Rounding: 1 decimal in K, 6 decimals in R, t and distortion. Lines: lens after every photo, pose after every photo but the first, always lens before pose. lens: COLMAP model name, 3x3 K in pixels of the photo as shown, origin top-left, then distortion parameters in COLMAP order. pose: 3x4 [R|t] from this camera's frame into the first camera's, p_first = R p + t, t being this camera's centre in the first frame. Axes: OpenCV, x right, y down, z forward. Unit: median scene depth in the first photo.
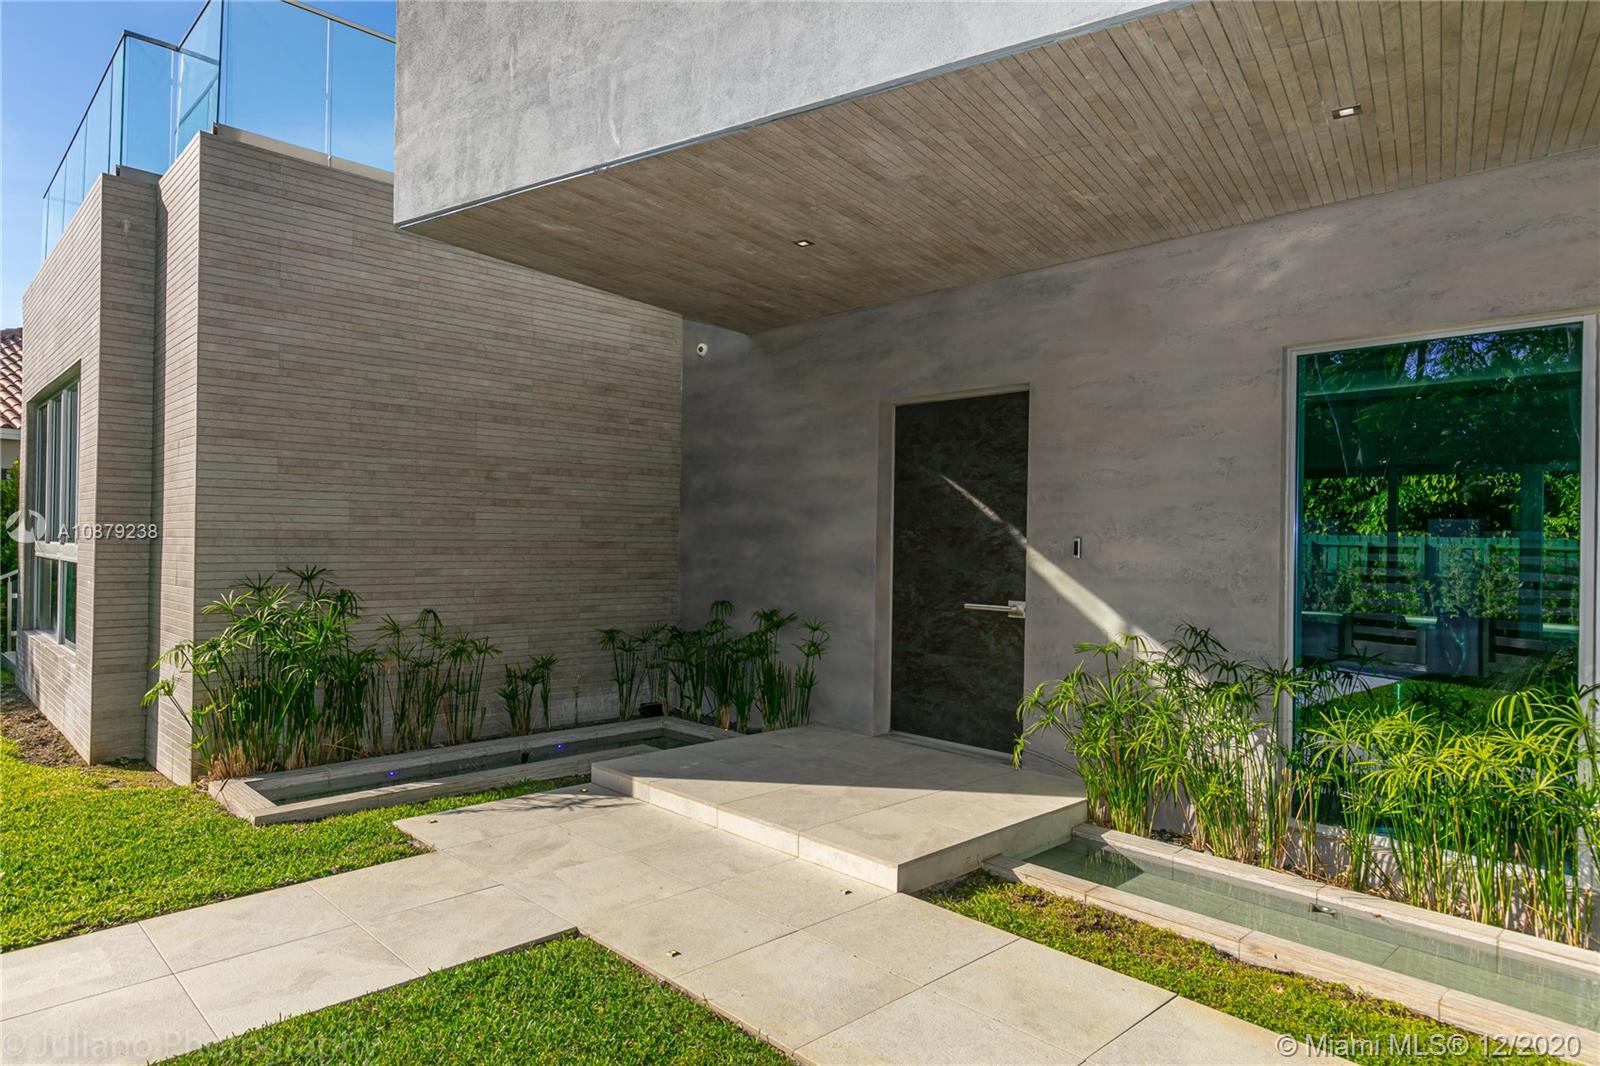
lens RADIAL K [[940.8, 0, 800.0], [0, 940.8, 533.0], [0, 0, 1]] dist [-0.002589, -0.000194]
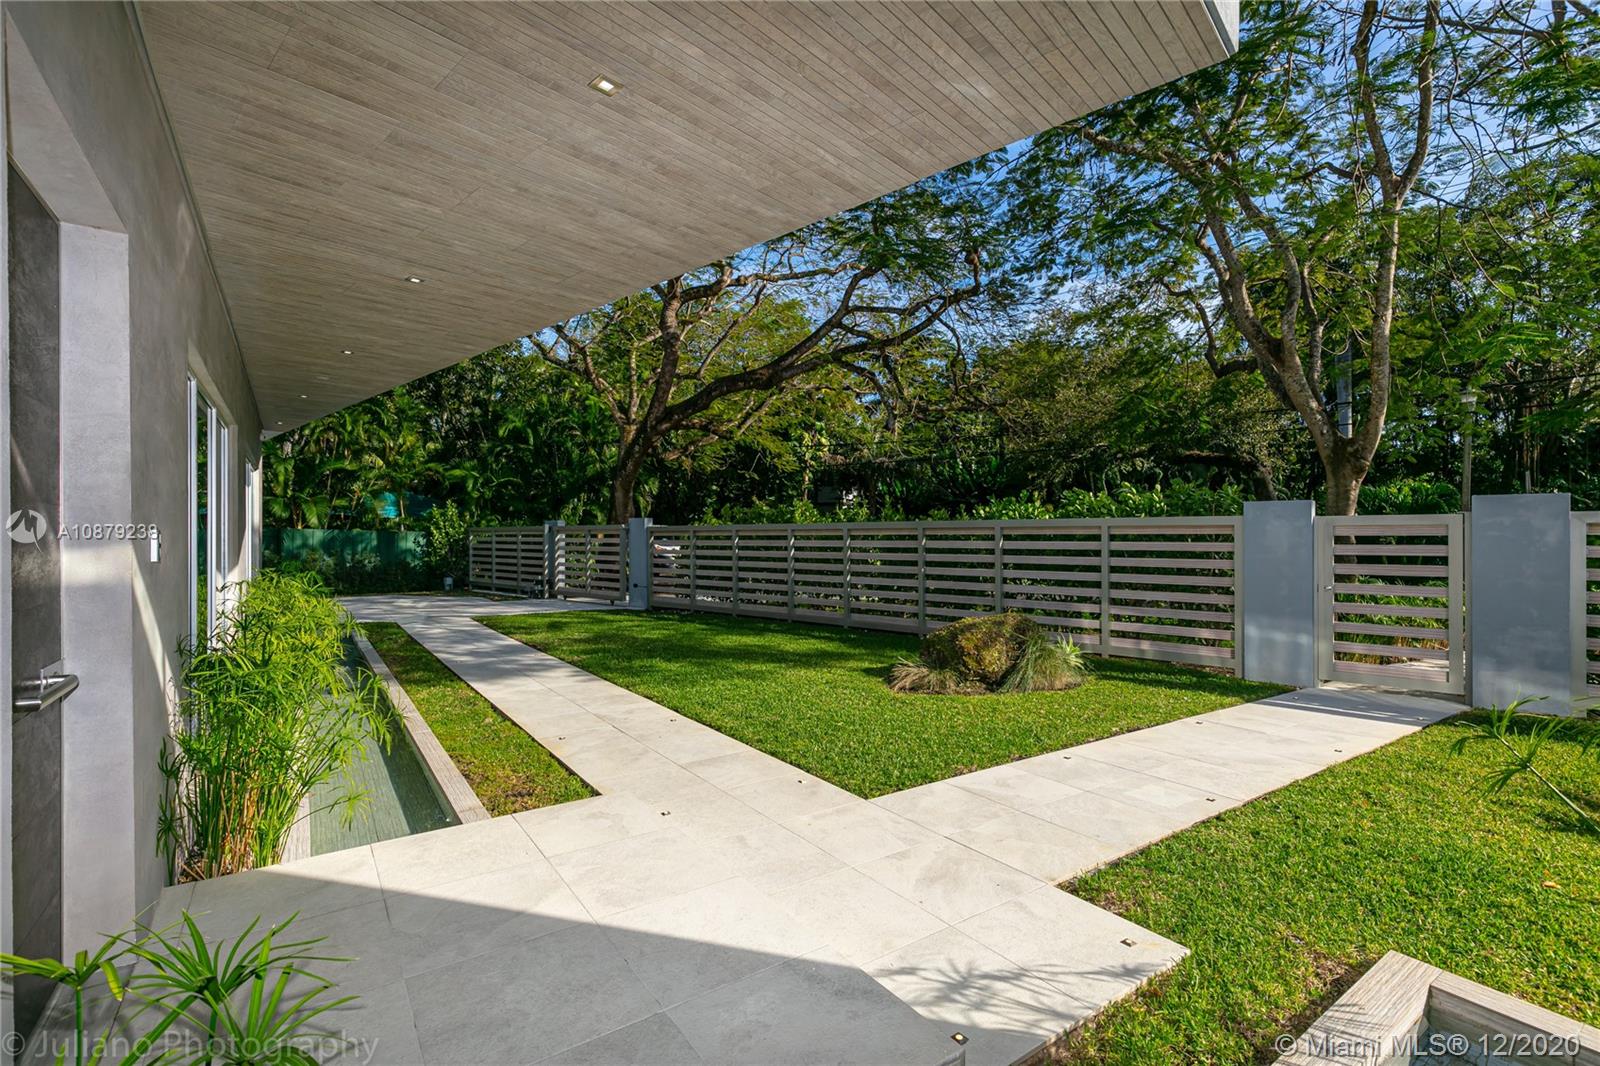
lens RADIAL K [[717.0, 0, 800.0], [0, 717.0, 533.0], [0, 0, 1]] dist [0.014697, -0.014560]
pose [[-0.987365, -0.009625, 0.158172, -0.206136], [-0.011459, 0.999877, -0.010686, 0.009499], [-0.158050, -0.012363, -0.987354, 1.425331]]
